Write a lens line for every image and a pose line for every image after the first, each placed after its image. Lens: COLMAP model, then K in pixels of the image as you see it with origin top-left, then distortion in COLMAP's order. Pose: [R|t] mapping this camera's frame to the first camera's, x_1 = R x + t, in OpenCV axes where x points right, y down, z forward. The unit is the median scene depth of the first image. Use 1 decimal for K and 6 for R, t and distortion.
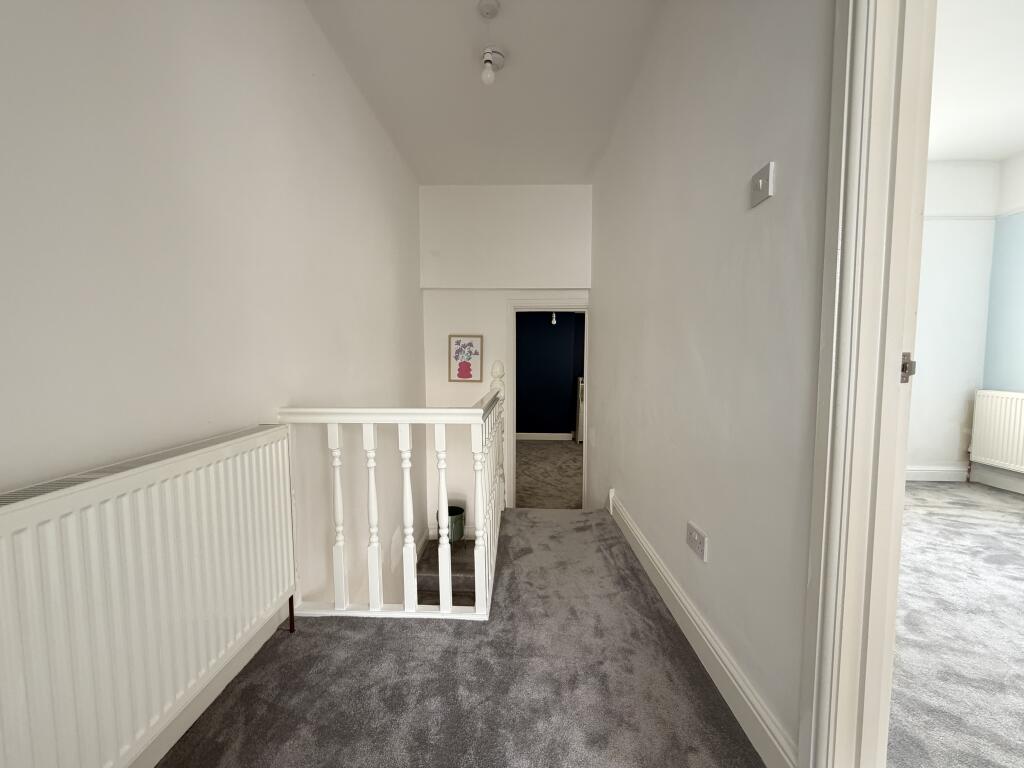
lens RADIAL K [[407.3, 0, 506.8], [0, 407.3, 385.7], [0, 0, 1]] dist [-0.000721, 0.000162]
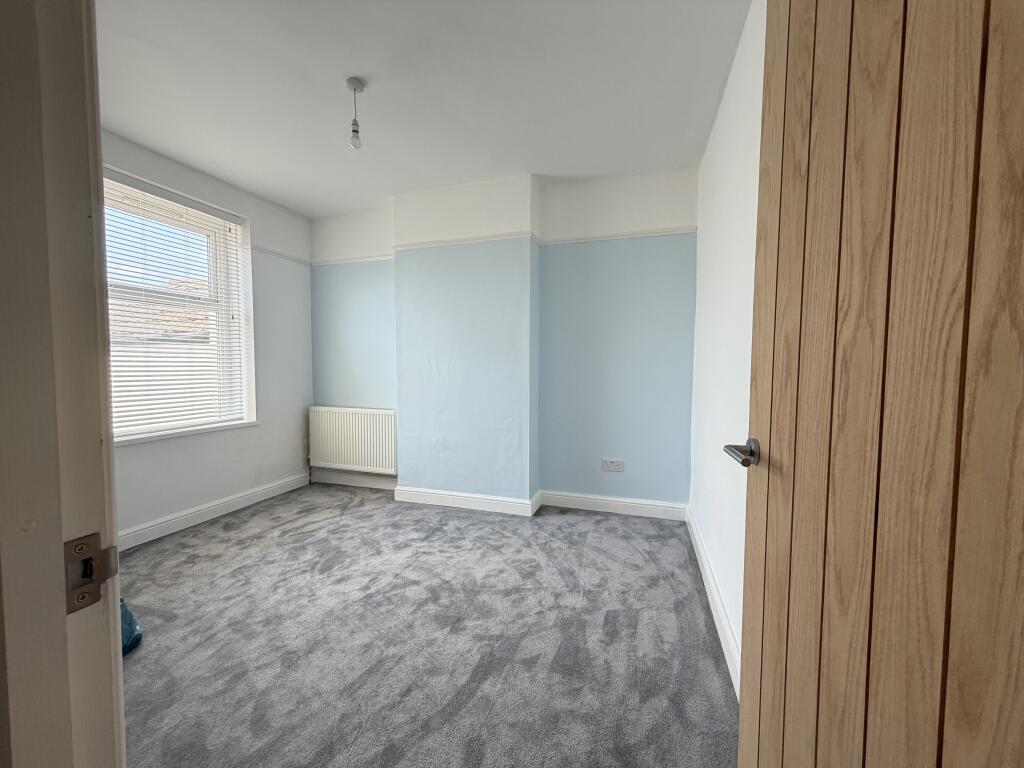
lens RADIAL K [[407.3, 0, 510.5], [0, 407.3, 387.9], [0, 0, 1]] dist [-0.000721, 0.000162]
pose [[0.269022, -0.053840, 0.961628, 0.224364], [0.059237, 0.997471, 0.039275, -0.074158], [-0.961311, 0.046398, 0.271531, 0.142310]]
